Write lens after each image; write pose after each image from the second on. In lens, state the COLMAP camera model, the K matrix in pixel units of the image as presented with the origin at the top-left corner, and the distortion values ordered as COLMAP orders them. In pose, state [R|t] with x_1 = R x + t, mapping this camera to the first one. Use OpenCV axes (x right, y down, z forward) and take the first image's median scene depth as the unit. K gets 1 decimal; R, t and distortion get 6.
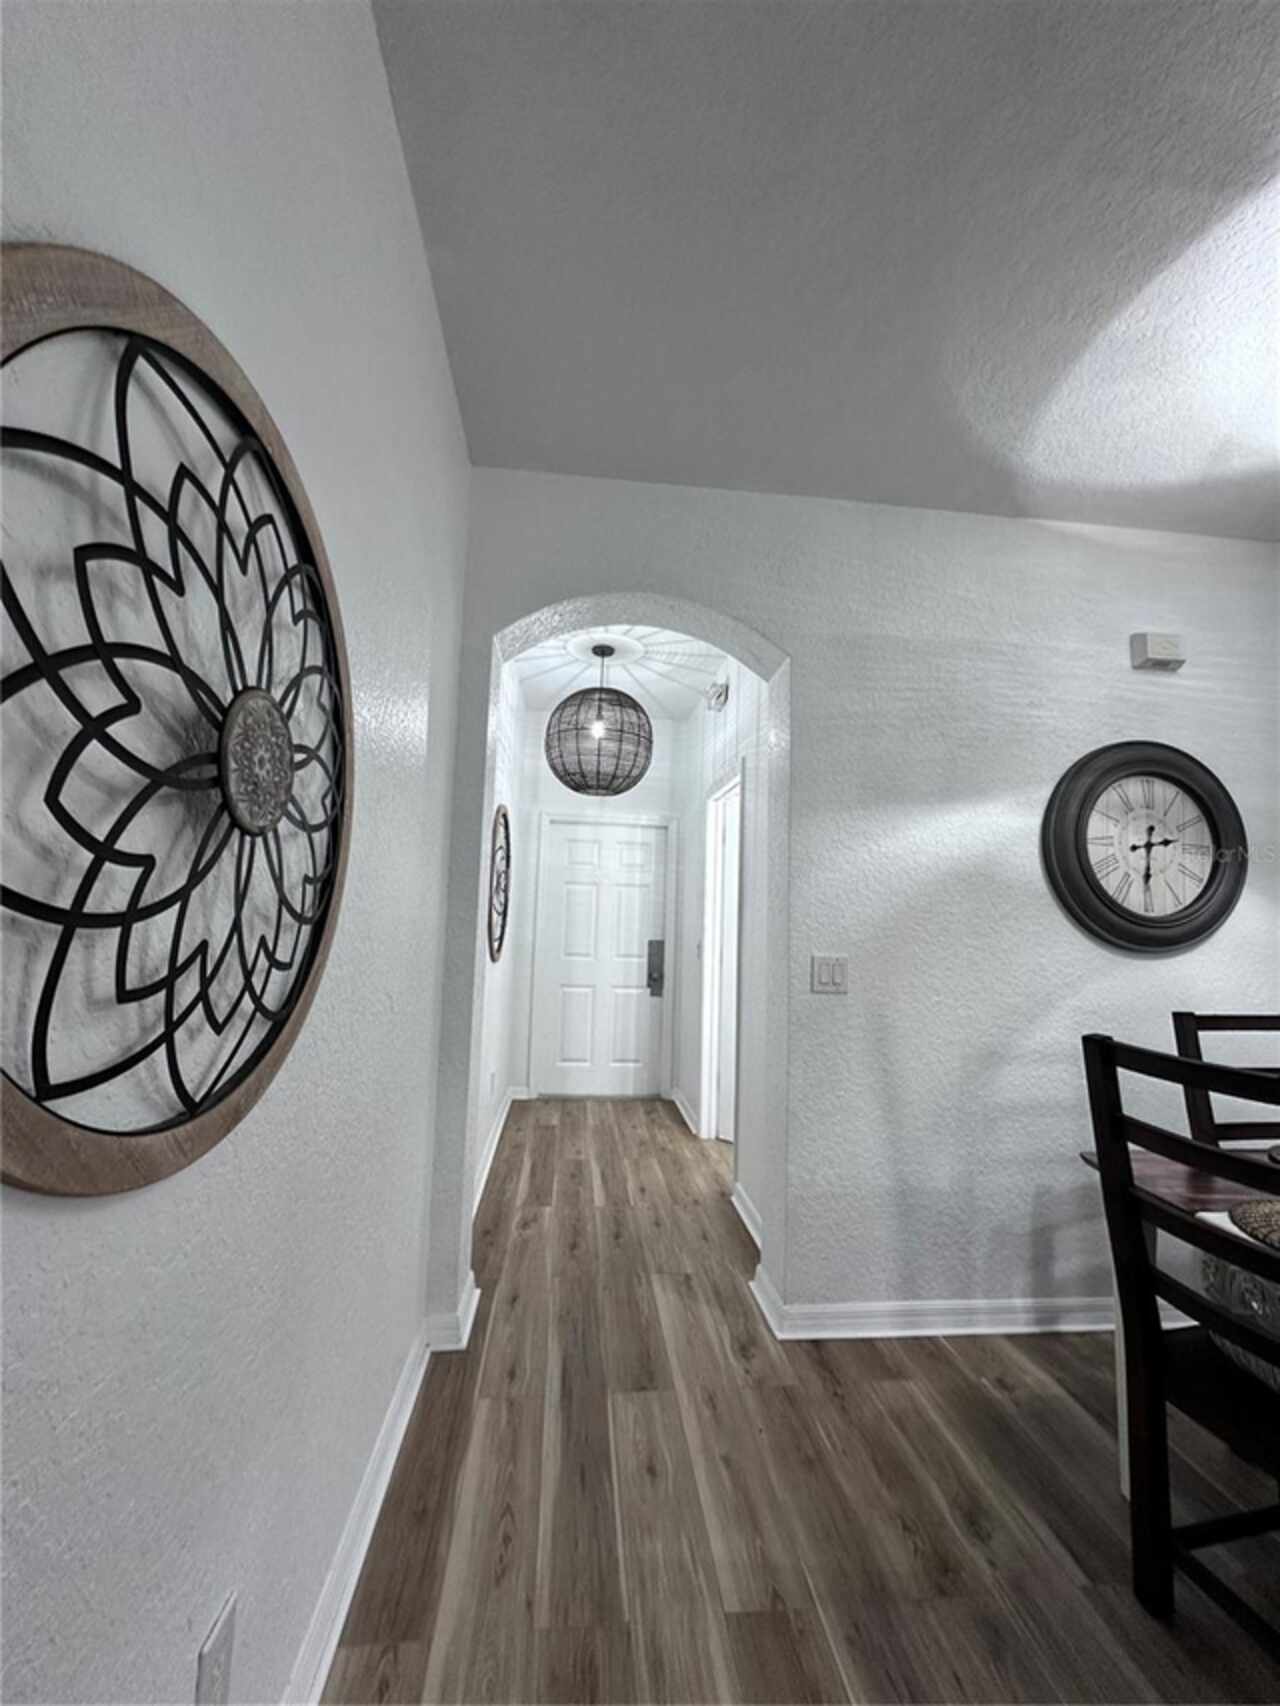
lens RADIAL K [[683.8, 0, 640.0], [0, 683.8, 854.2], [0, 0, 1]] dist [-0.002318, 0.000426]
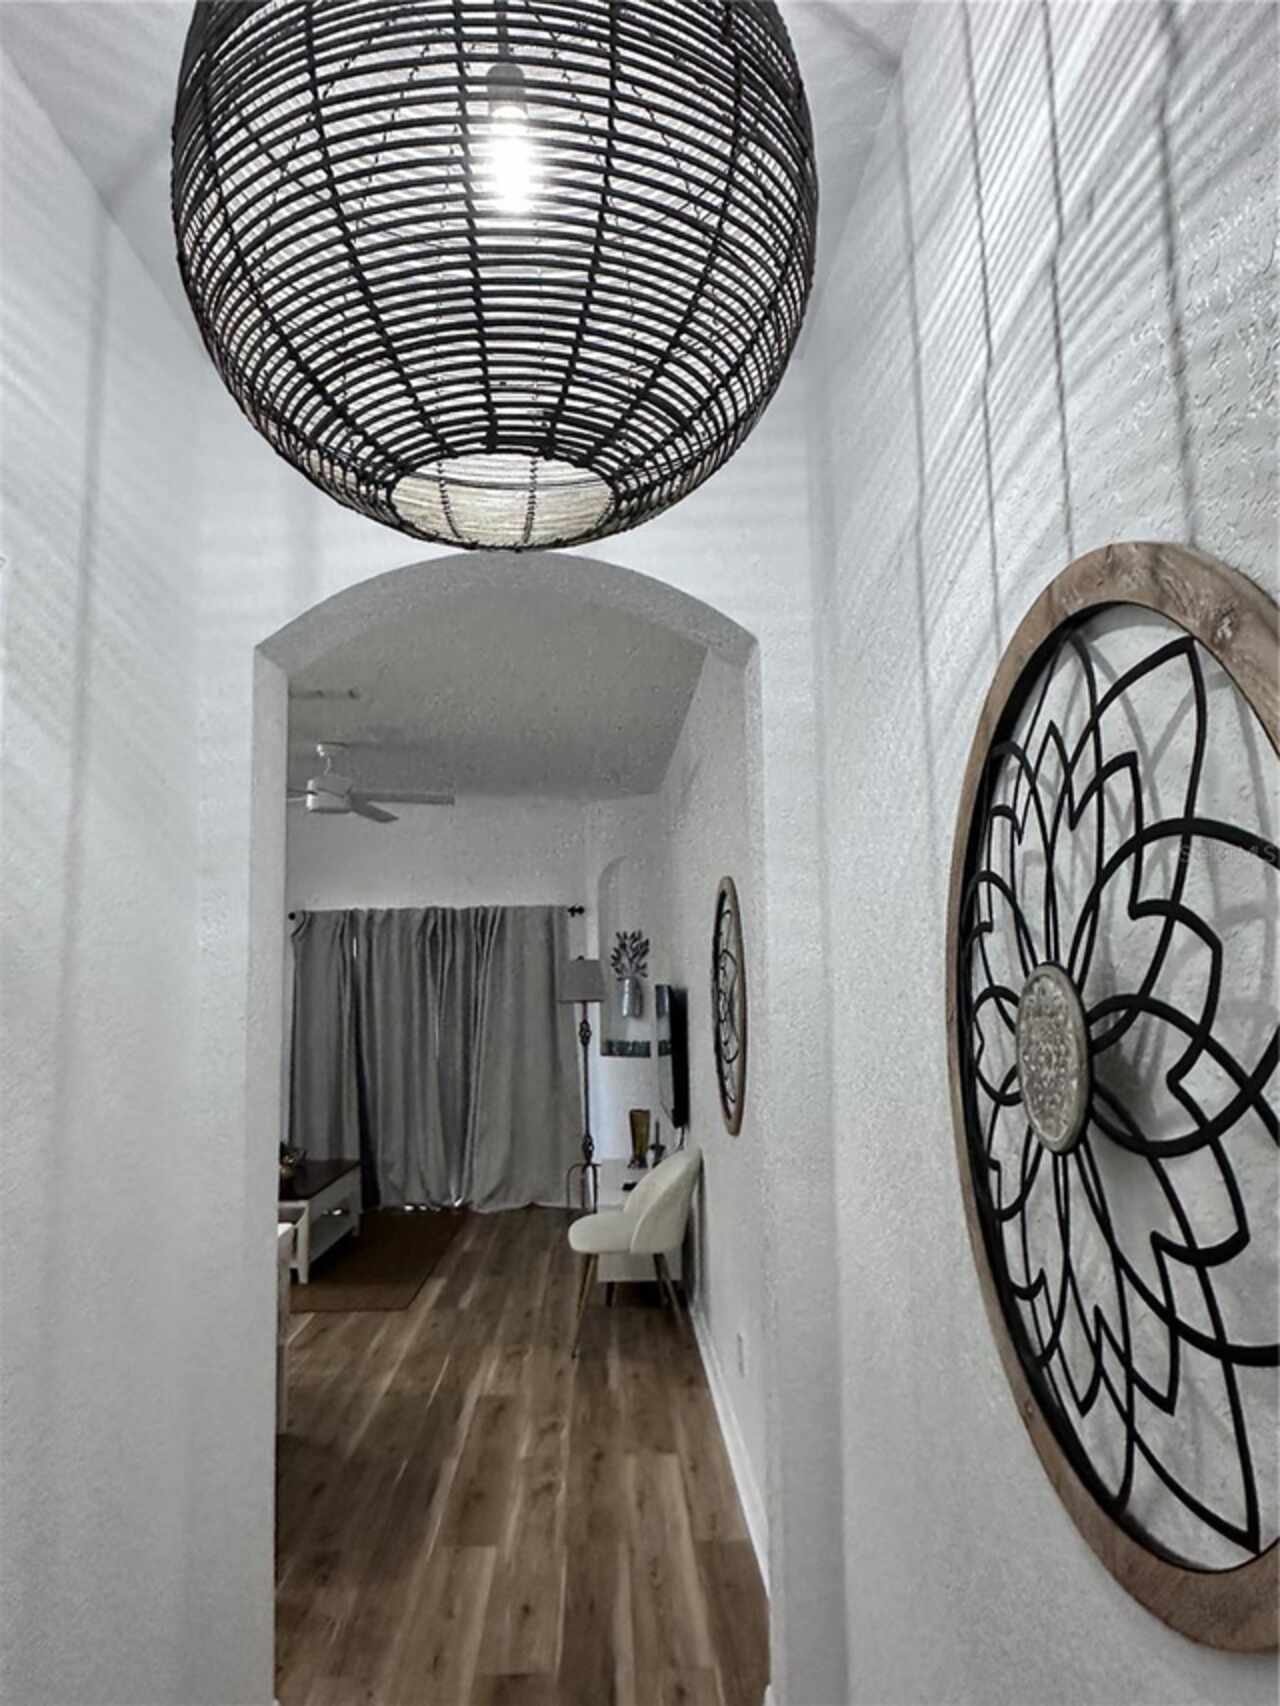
lens RADIAL K [[1202.3, 0, 639.1], [0, 1202.3, 851.9], [0, 0, 1]] dist [-0.000616, -0.000593]
pose [[-0.997206, -0.008463, 0.074217, -0.197281], [-0.022930, 0.980274, -0.196311, 0.084703], [-0.071091, -0.197464, -0.977729, 2.102425]]
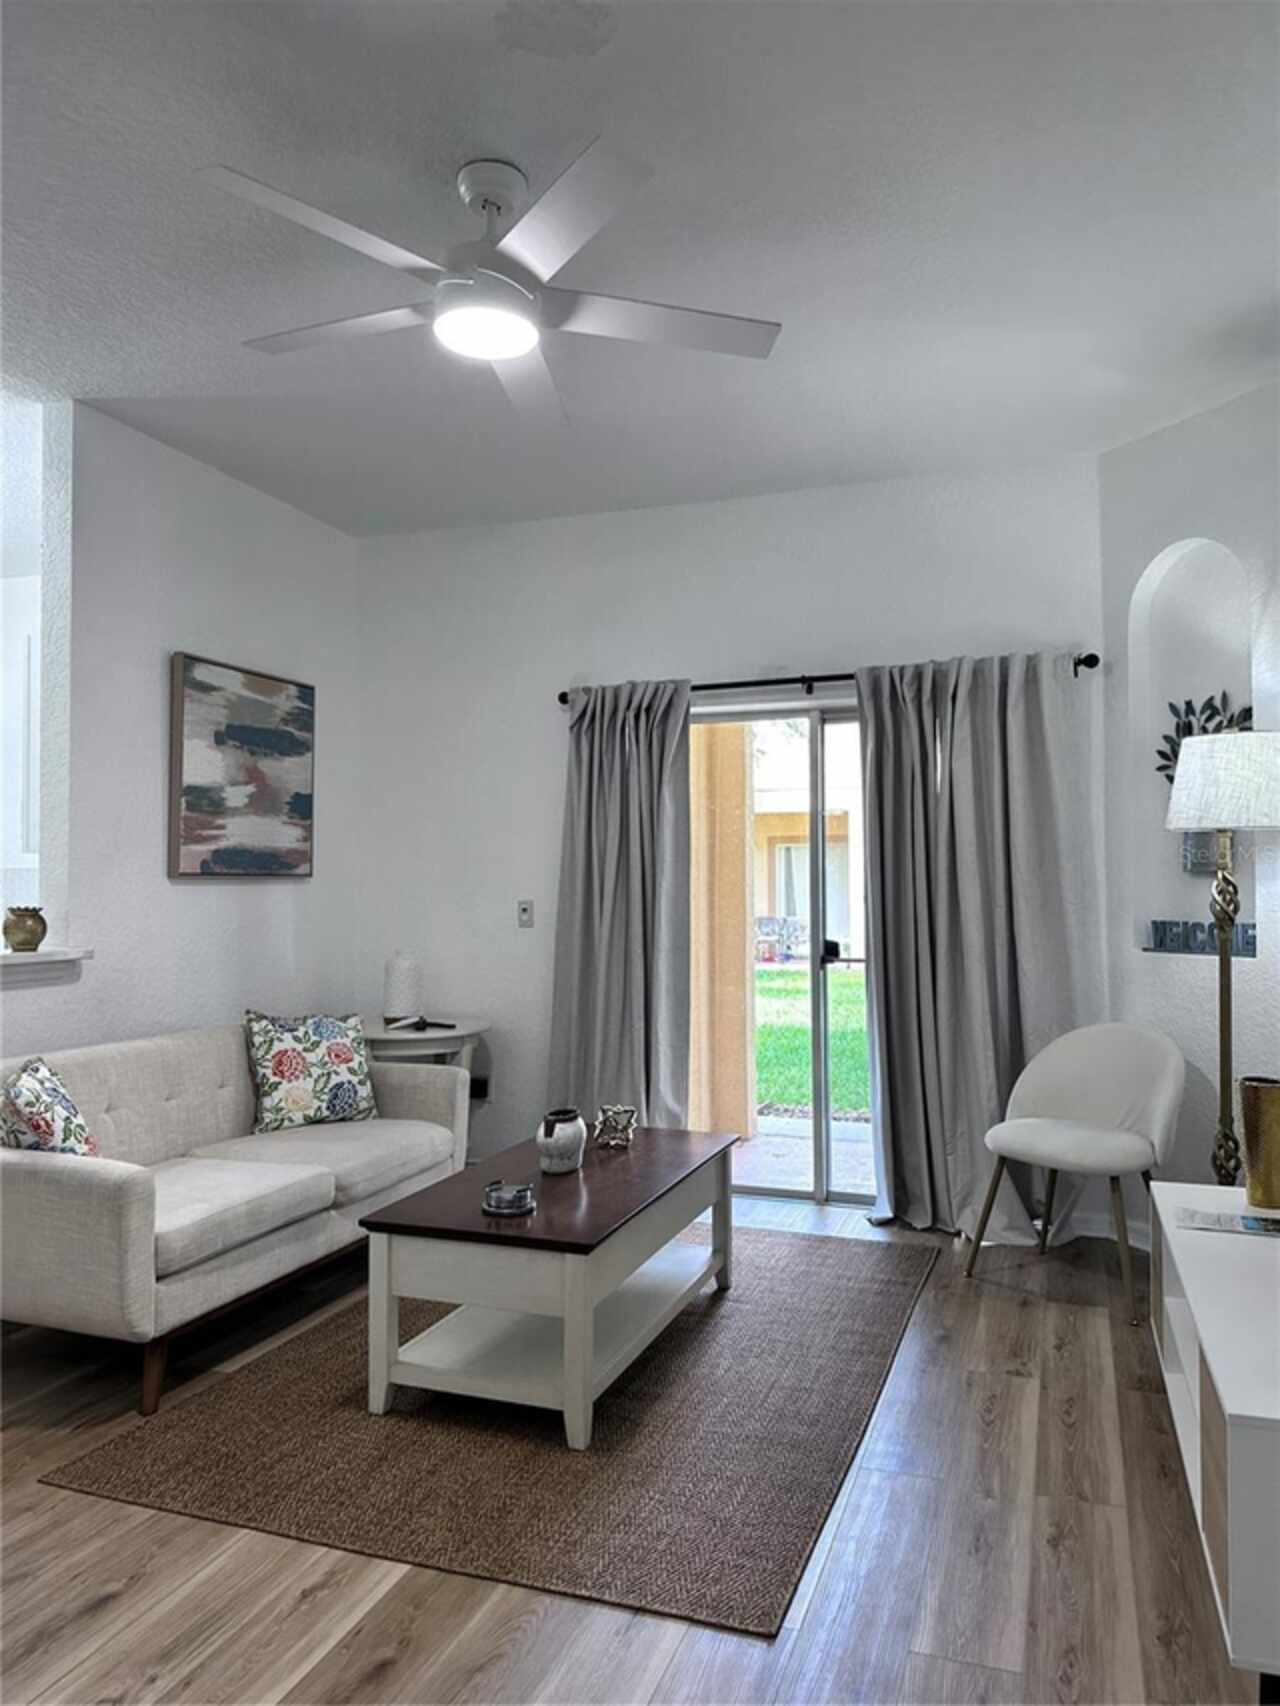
lens RADIAL K [[1201.1, 0, 642.7], [0, 1201.1, 859.2], [0, 0, 1]] dist [0.089696, -0.136350]
pose [[-0.903907, -0.017729, 0.427362, 0.069217], [-0.066225, 0.992893, -0.098882, 0.072046], [-0.422571, -0.117683, -0.898657, 0.429723]]
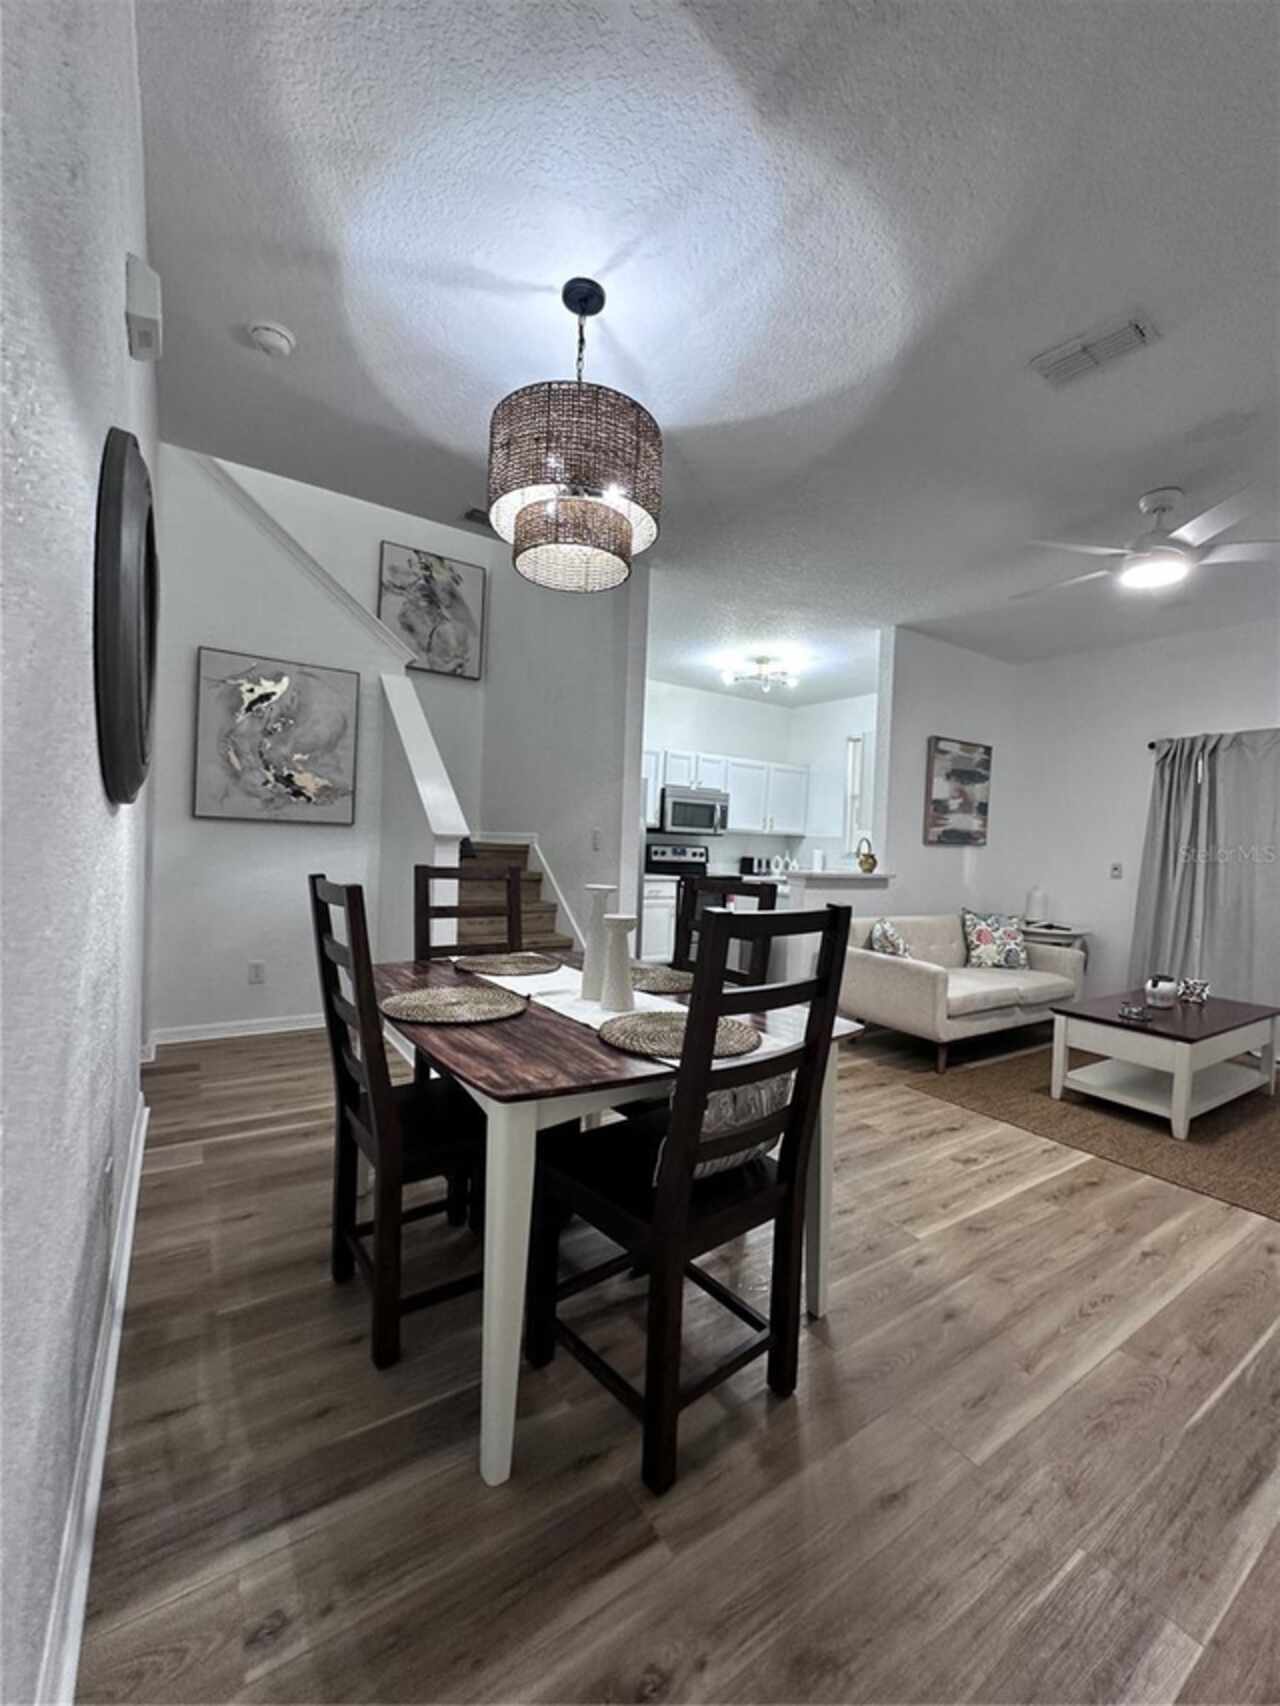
lens RADIAL K [[683.8, 0, 640.0], [0, 683.8, 854.2], [0, 0, 1]] dist [-0.002318, 0.000426]
pose [[-0.465756, -0.064025, 0.882594, -0.016091], [-0.137684, 0.990476, -0.000806, 0.128257], [-0.874137, -0.121894, -0.470135, 0.902329]]
